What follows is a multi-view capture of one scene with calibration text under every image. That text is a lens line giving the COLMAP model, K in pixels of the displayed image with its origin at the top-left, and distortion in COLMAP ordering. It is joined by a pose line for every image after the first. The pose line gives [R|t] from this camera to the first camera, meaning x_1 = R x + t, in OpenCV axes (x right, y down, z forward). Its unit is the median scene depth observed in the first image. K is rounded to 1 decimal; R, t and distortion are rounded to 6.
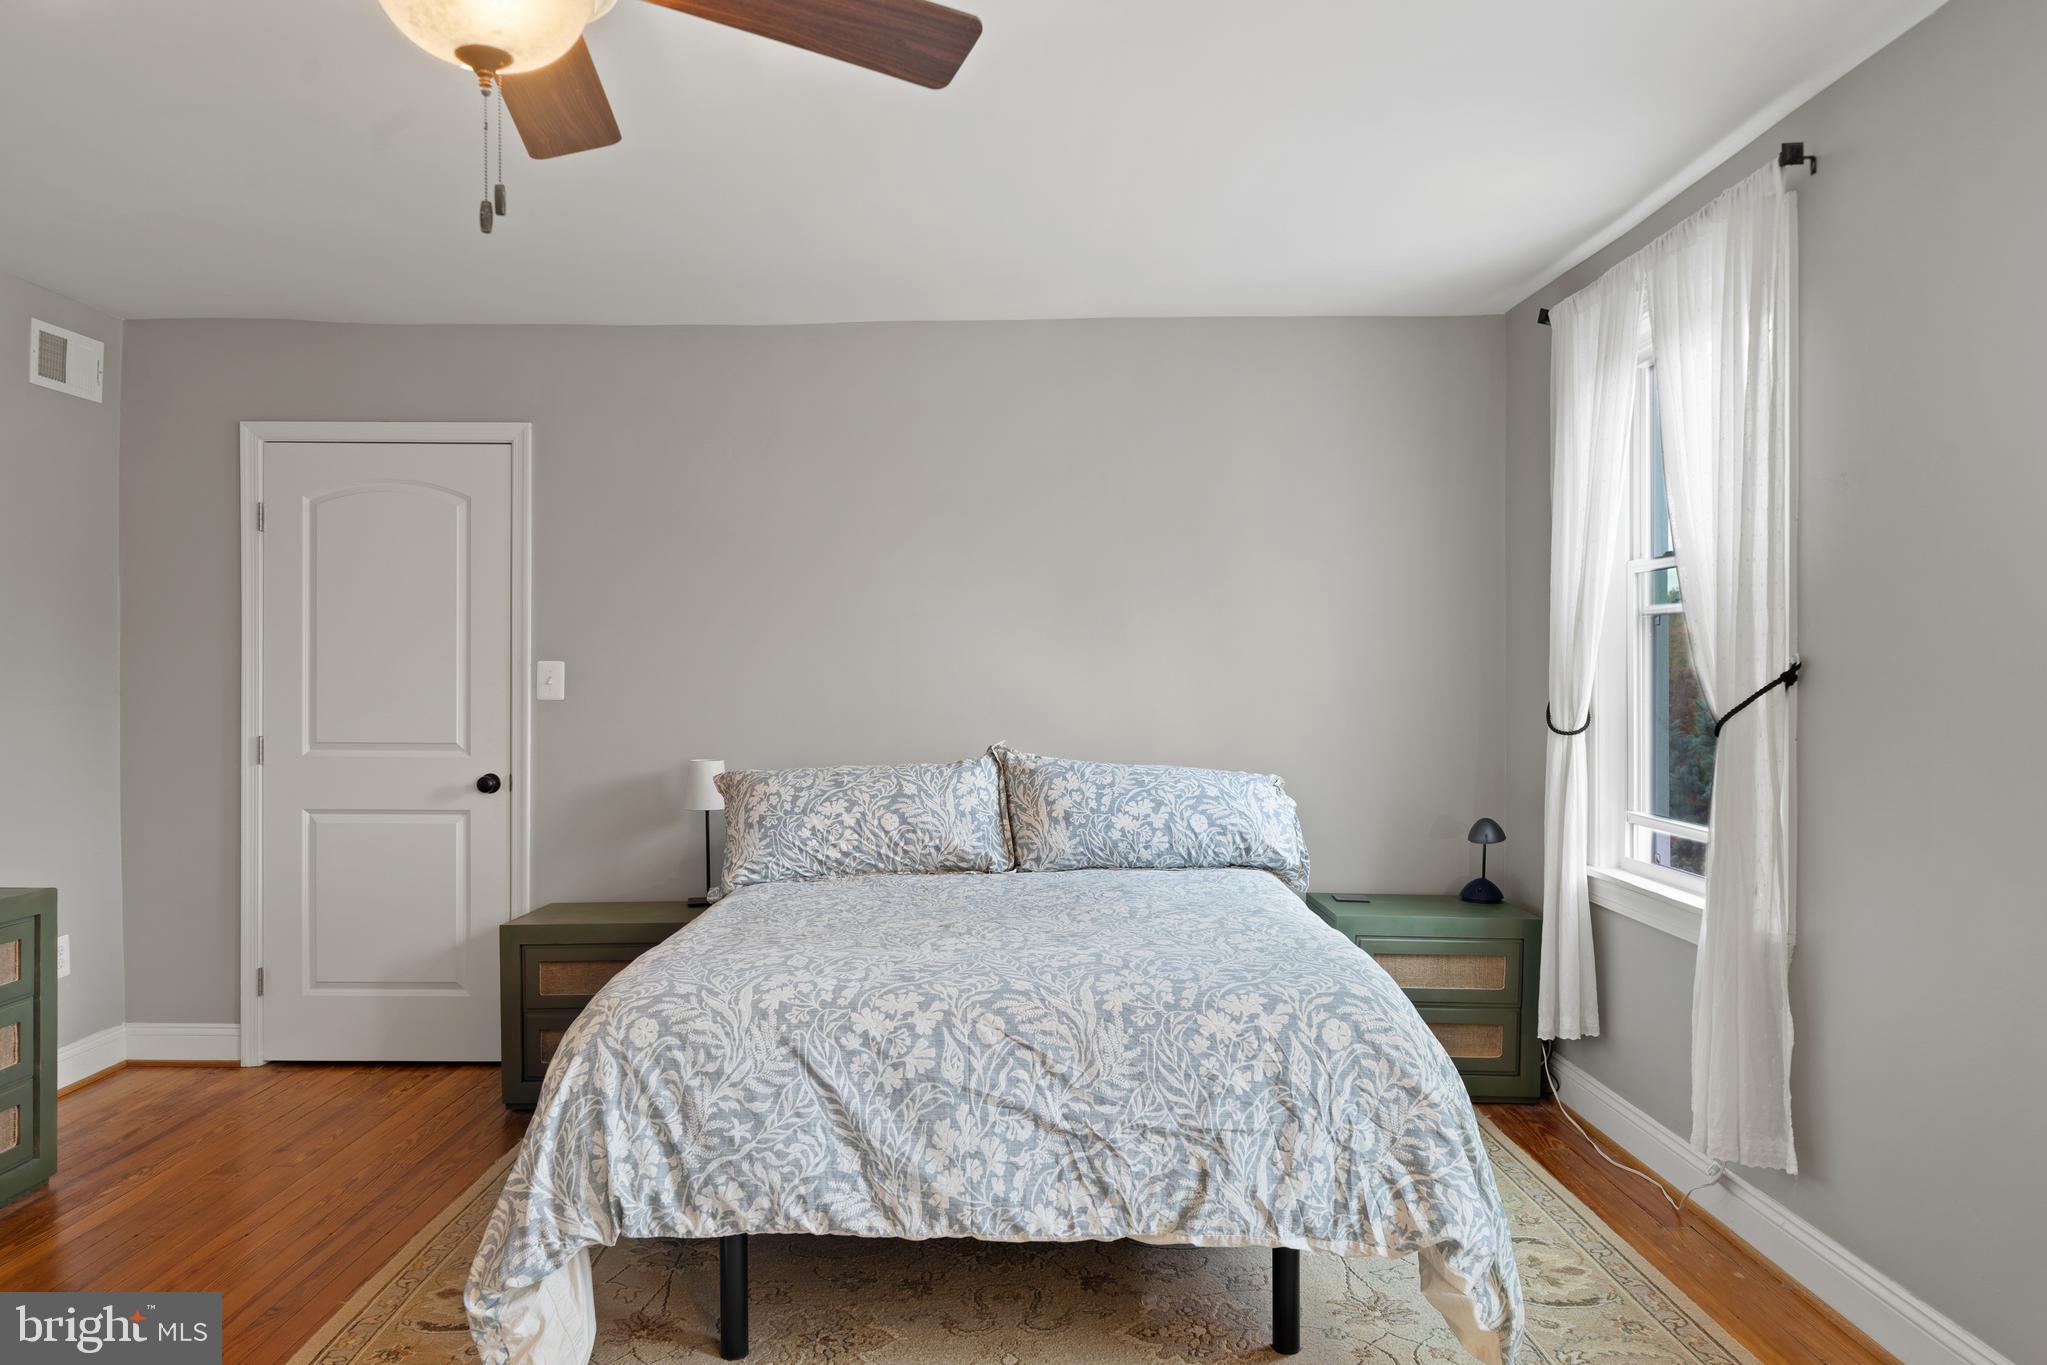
lens RADIAL K [[1297.9, 0, 1026.5], [0, 1297.9, 679.6], [0, 0, 1]] dist [0.006302, 0.001946]
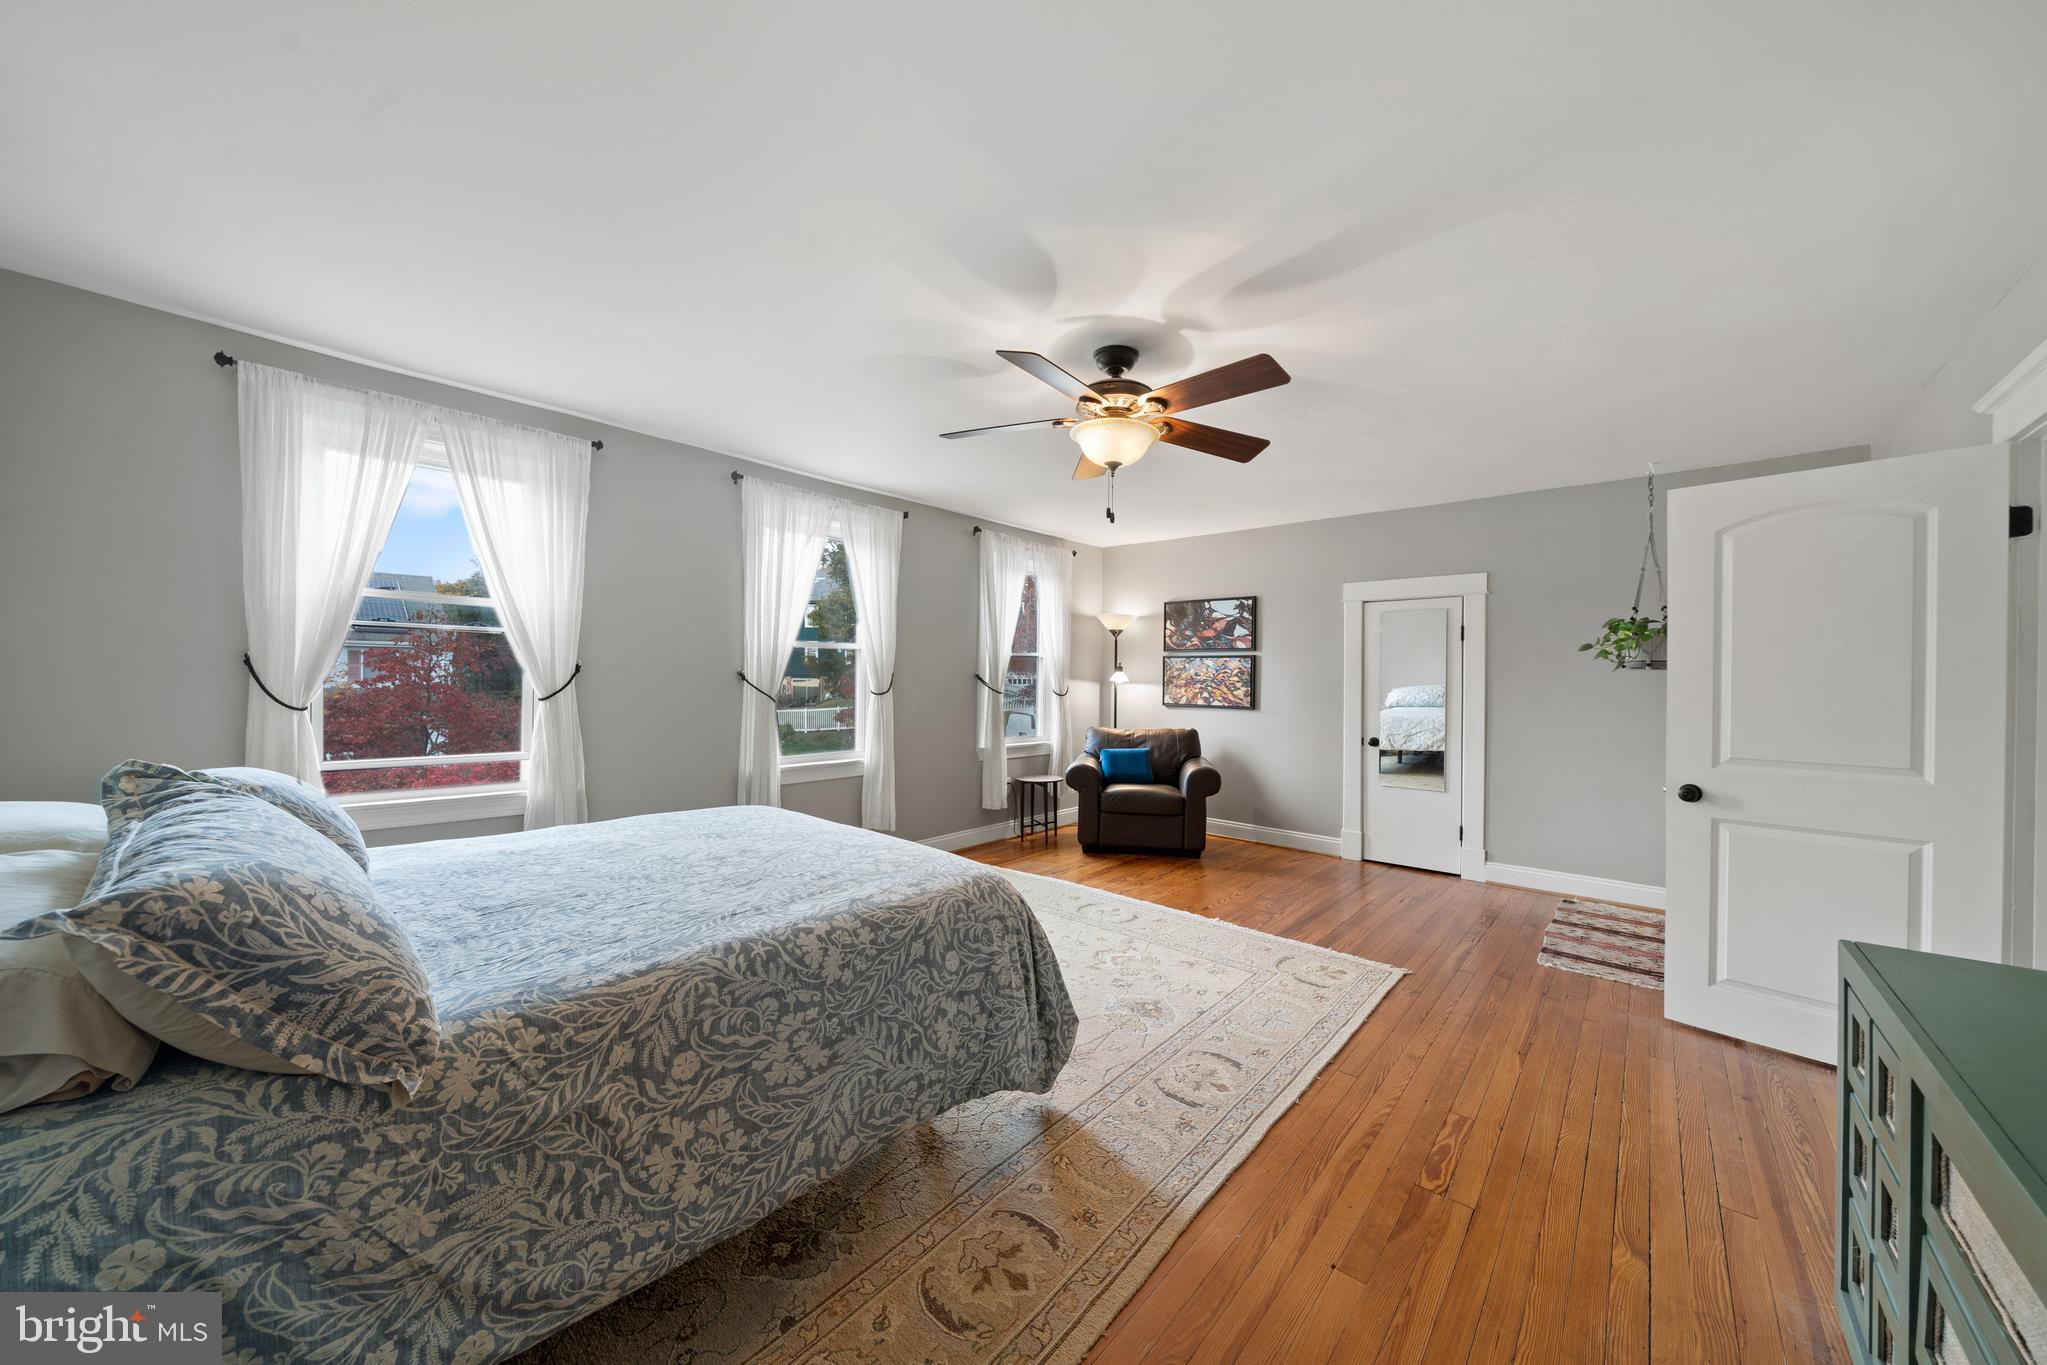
lens RADIAL K [[705.7, 0, 1029.7], [0, 705.7, 683.9], [0, 0, 1]] dist [-0.005088, 0.000342]
pose [[-0.744142, -0.008815, 0.667963, -0.833650], [-0.006249, 0.999961, 0.006234, 0.008370], [-0.667992, 0.000465, -0.744168, 1.437645]]
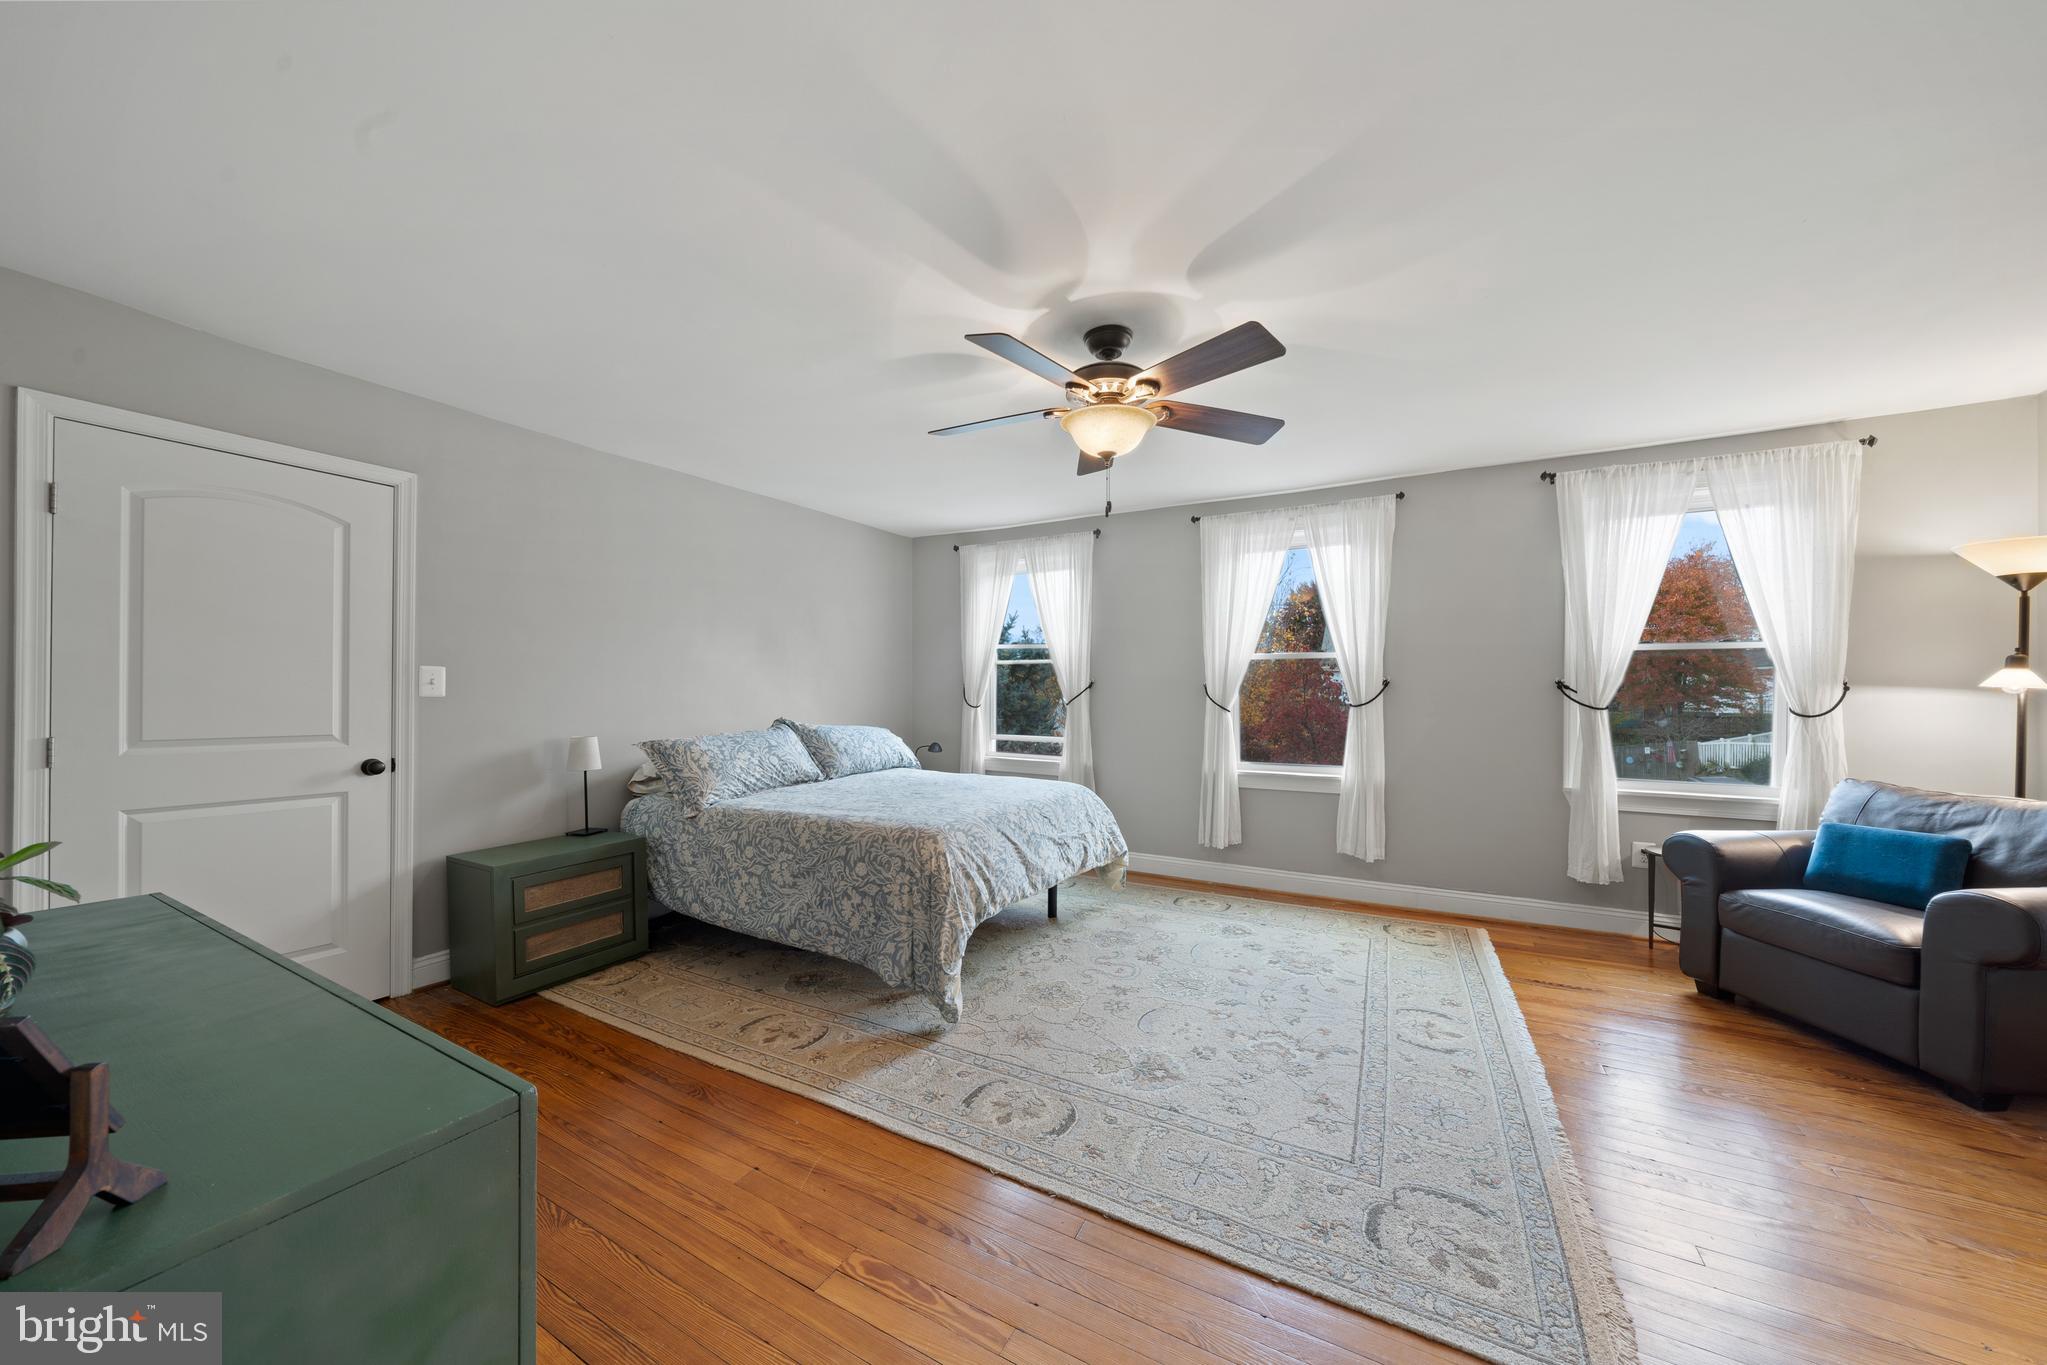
lens RADIAL K [[705.7, 0, 1029.7], [0, 705.7, 692.7], [0, 0, 1]] dist [-0.005088, 0.000342]
pose [[0.489375, 0.002750, 0.872069, -1.114353], [-0.000337, 0.999996, -0.002964, 0.021912], [-0.872073, 0.001156, 0.489374, 0.259408]]
